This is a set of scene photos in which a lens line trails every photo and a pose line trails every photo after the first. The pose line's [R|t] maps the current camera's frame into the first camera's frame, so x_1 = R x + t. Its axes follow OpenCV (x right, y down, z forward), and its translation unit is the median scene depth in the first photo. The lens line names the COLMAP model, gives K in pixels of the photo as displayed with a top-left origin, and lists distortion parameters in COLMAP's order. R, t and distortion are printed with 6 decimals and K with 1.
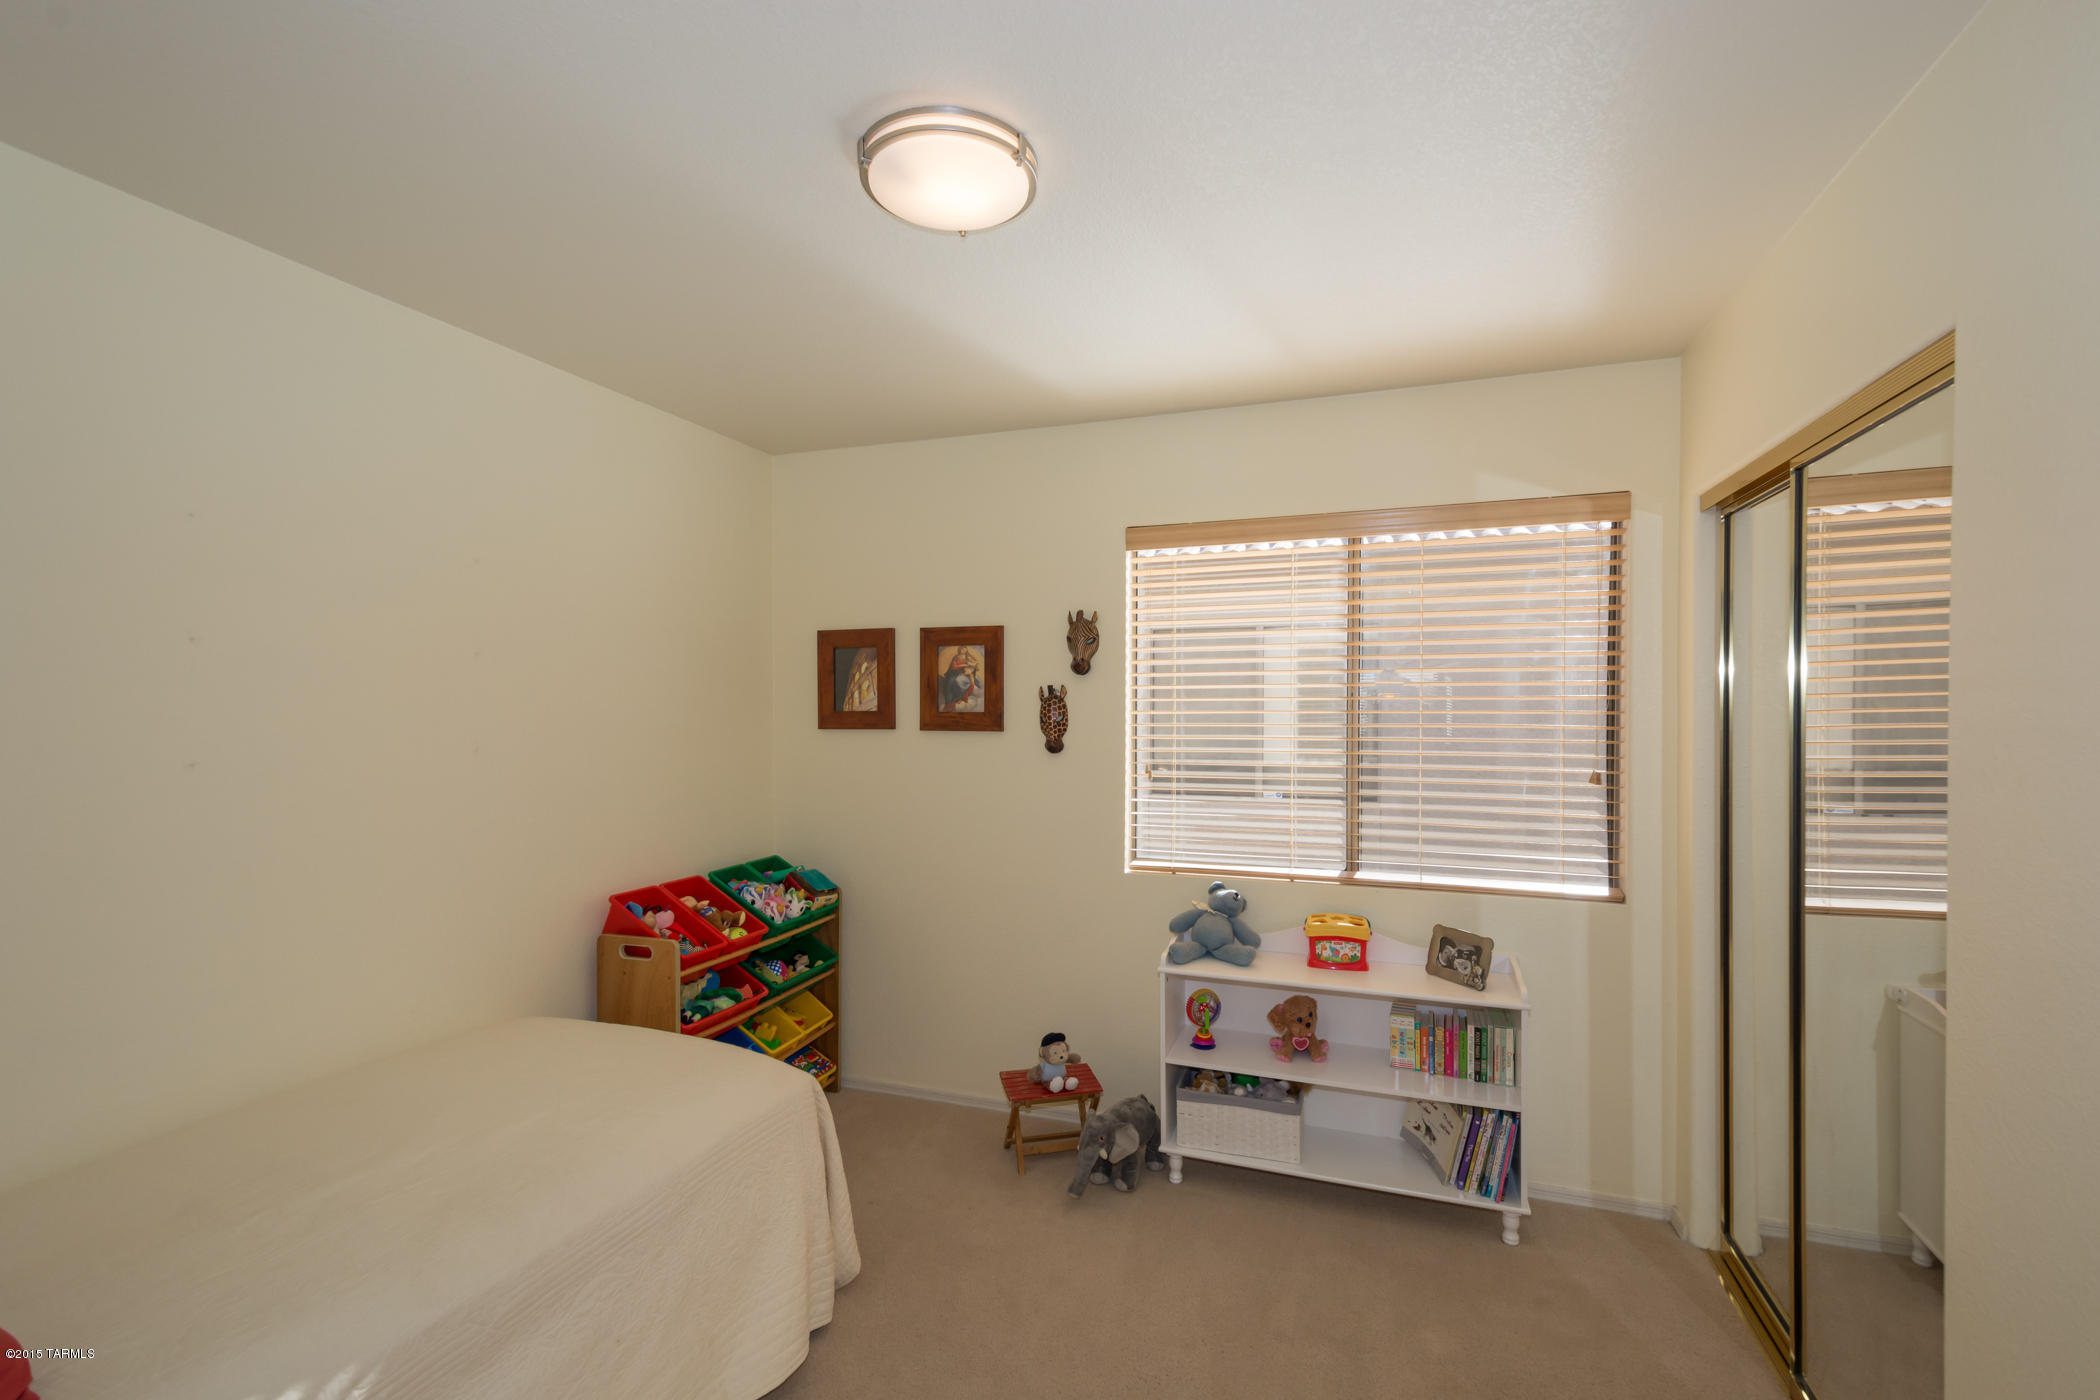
lens RADIAL K [[927.8, 0, 1065.4], [0, 927.8, 715.9], [0, 0, 1]] dist [0.024183, -0.005412]
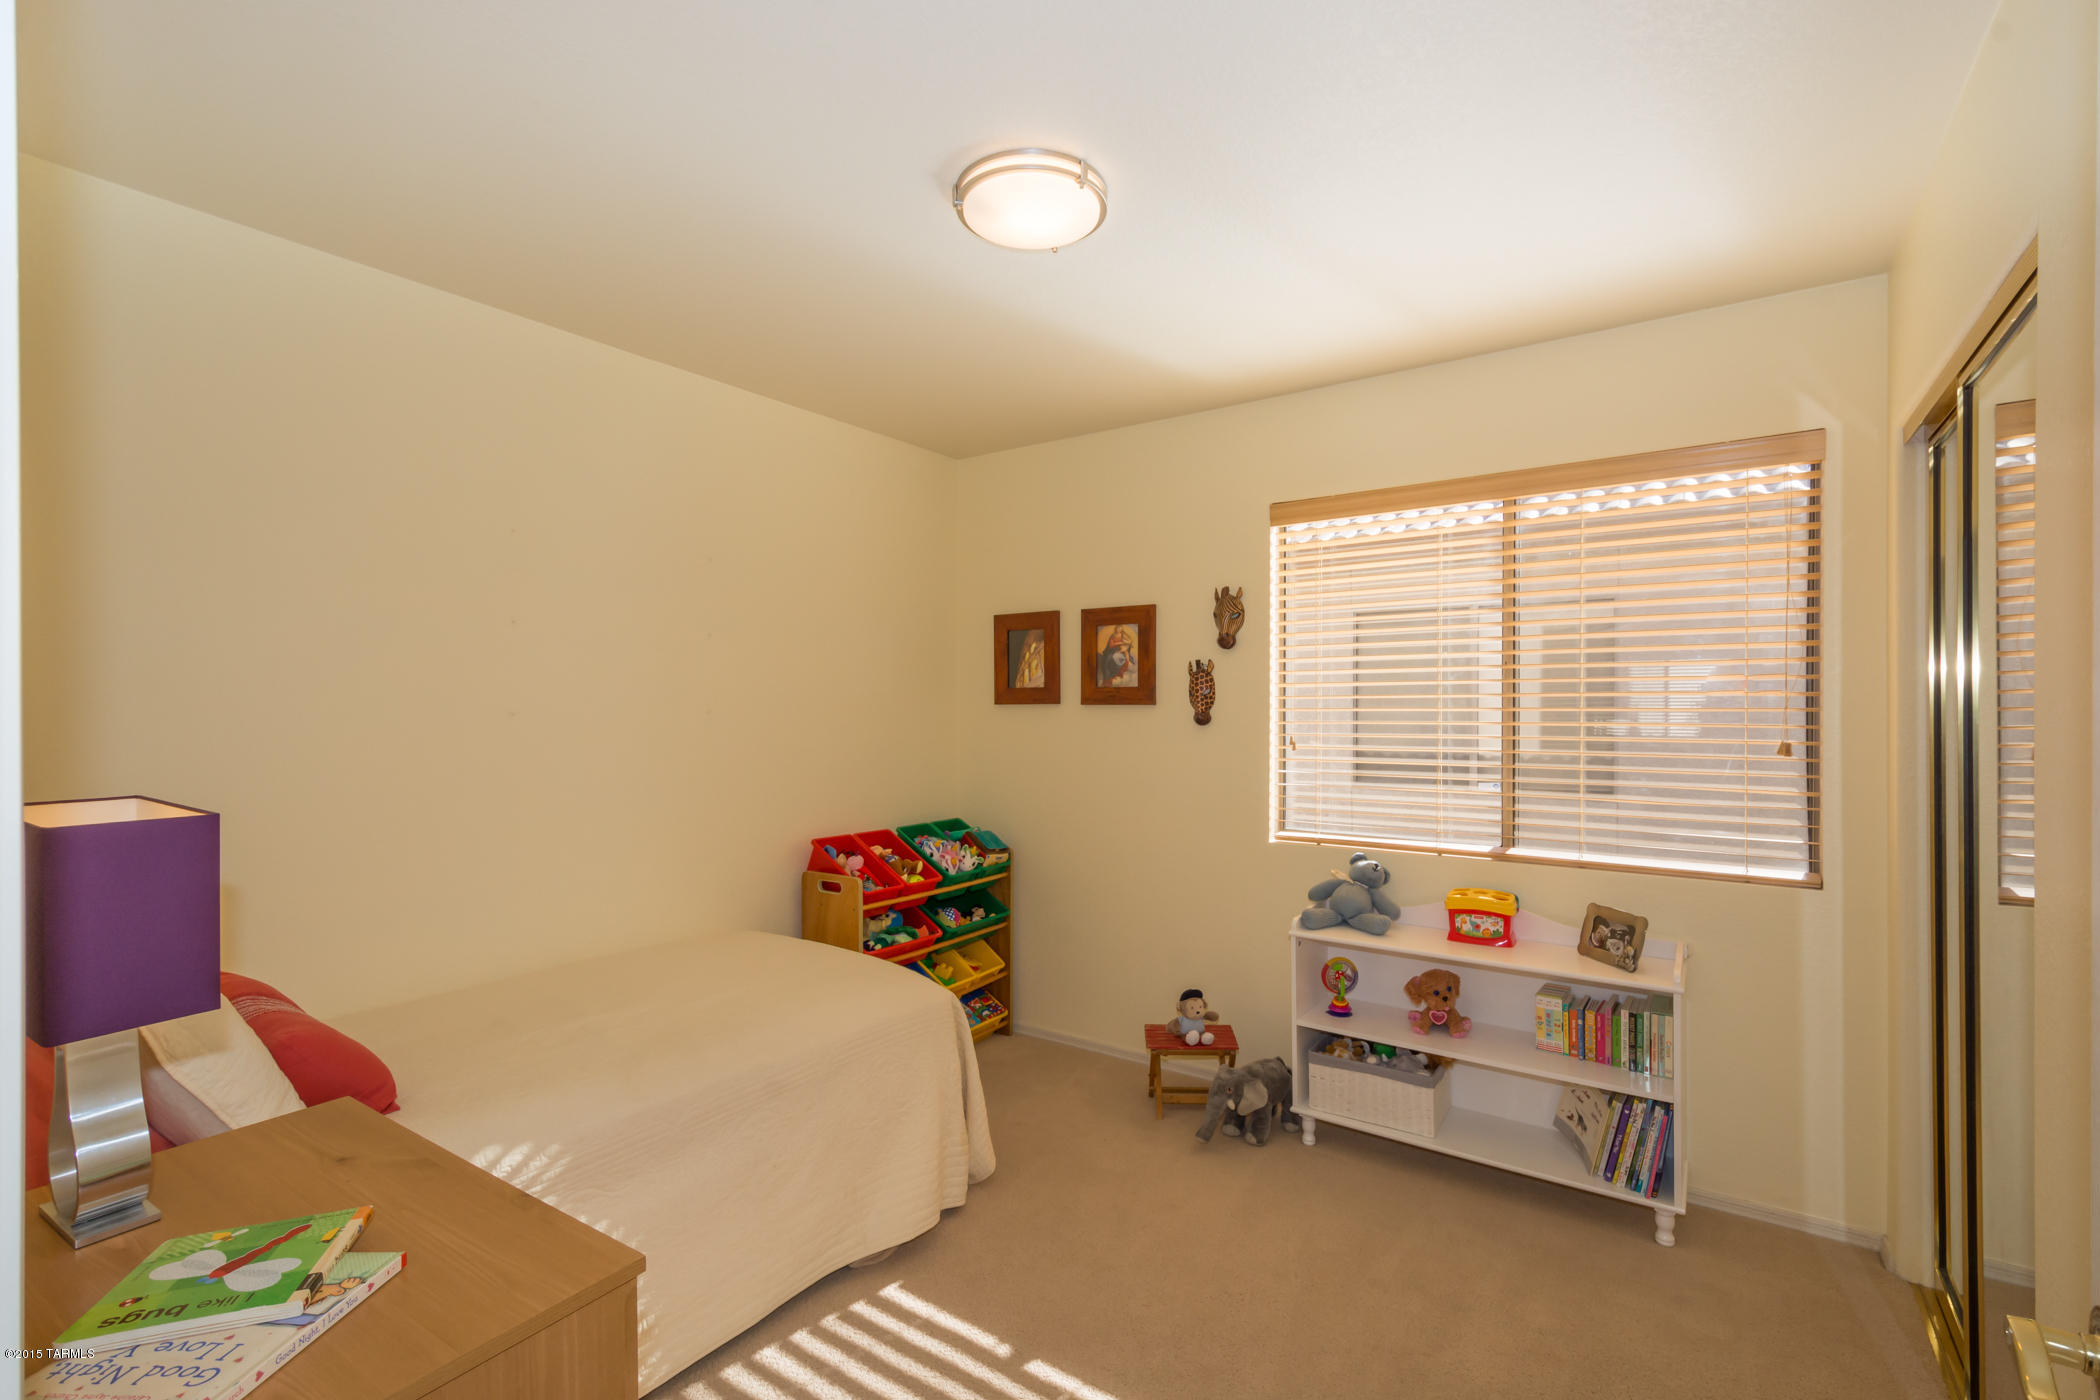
lens RADIAL K [[946.1, 0, 1050.9], [0, 946.1, 710.3], [0, 0, 1]] dist [0.020532, -0.010816]
pose [[0.961126, 0.000146, -0.276108, 0.129261], [-0.002137, 0.999974, -0.006911, 0.034161], [0.276100, 0.007232, 0.961102, -0.071649]]
